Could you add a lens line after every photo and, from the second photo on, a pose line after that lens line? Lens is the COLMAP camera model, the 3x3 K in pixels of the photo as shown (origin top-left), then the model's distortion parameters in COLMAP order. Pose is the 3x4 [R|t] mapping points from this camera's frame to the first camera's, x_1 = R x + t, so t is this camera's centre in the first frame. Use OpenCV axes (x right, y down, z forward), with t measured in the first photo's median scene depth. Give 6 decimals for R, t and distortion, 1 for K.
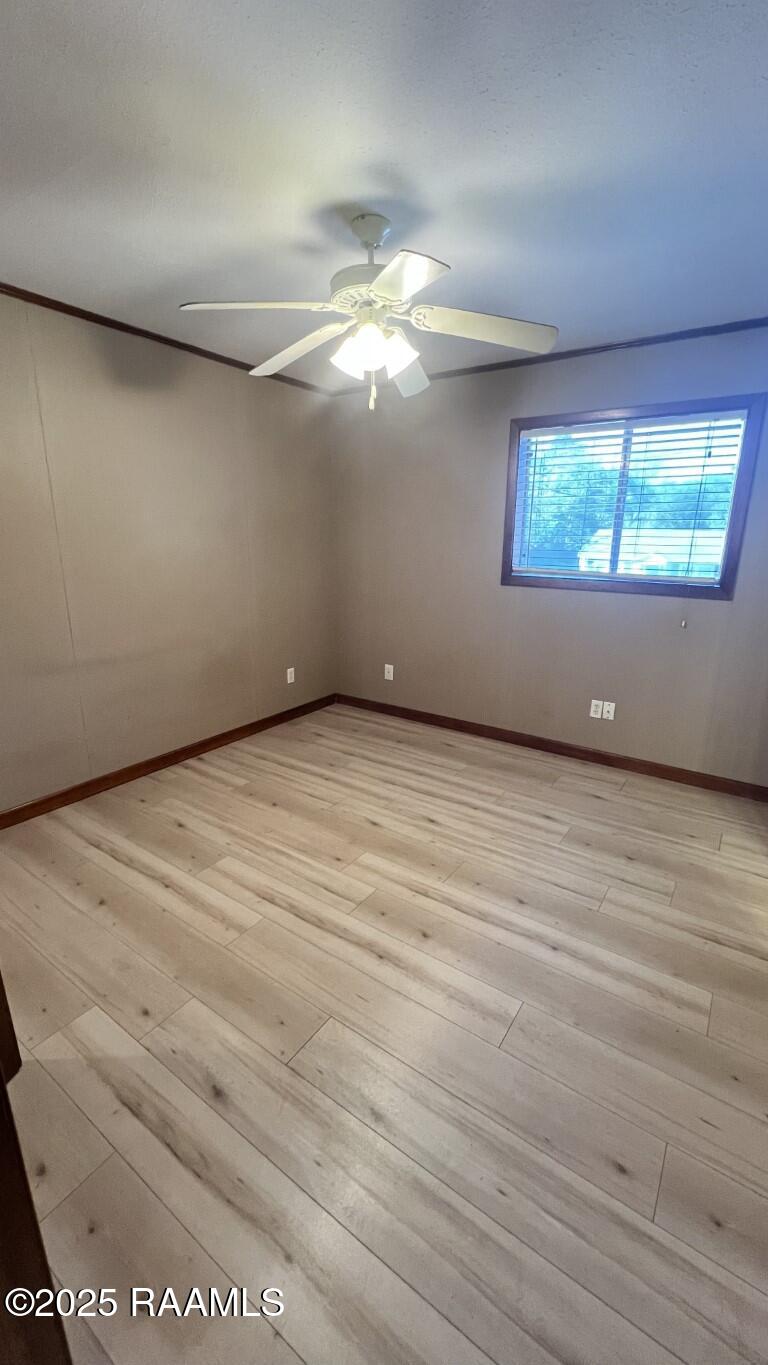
lens RADIAL K [[548.0, 0, 385.8], [0, 548.0, 679.2], [0, 0, 1]] dist [0.001874, -0.000050]
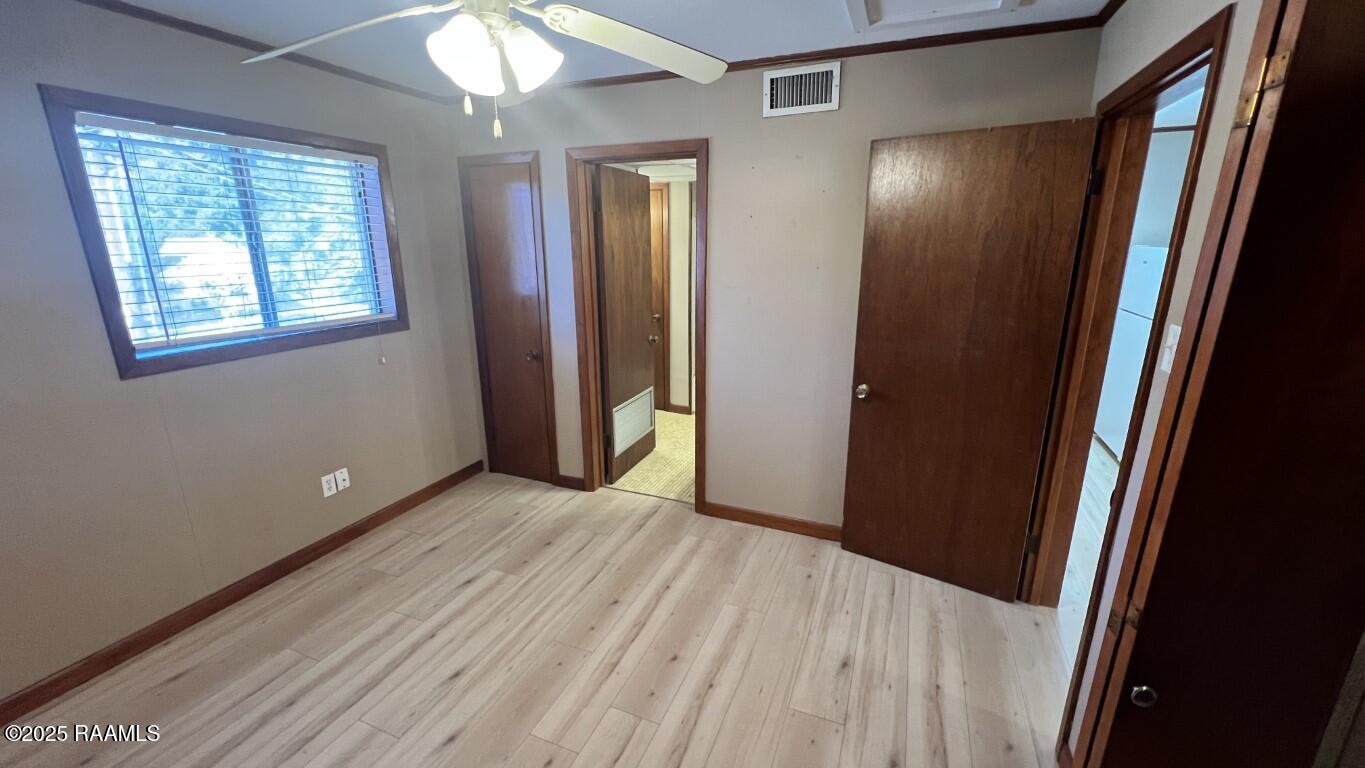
lens RADIAL K [[544.7, 0, 682.5], [0, 544.7, 386.3], [0, 0, 1]] dist [-0.002321, -0.000021]
pose [[-0.202783, -0.265178, 0.942634, -0.581468], [0.255031, 0.915112, 0.312298, -0.256978], [-0.945430, 0.303730, -0.117941, 0.691269]]
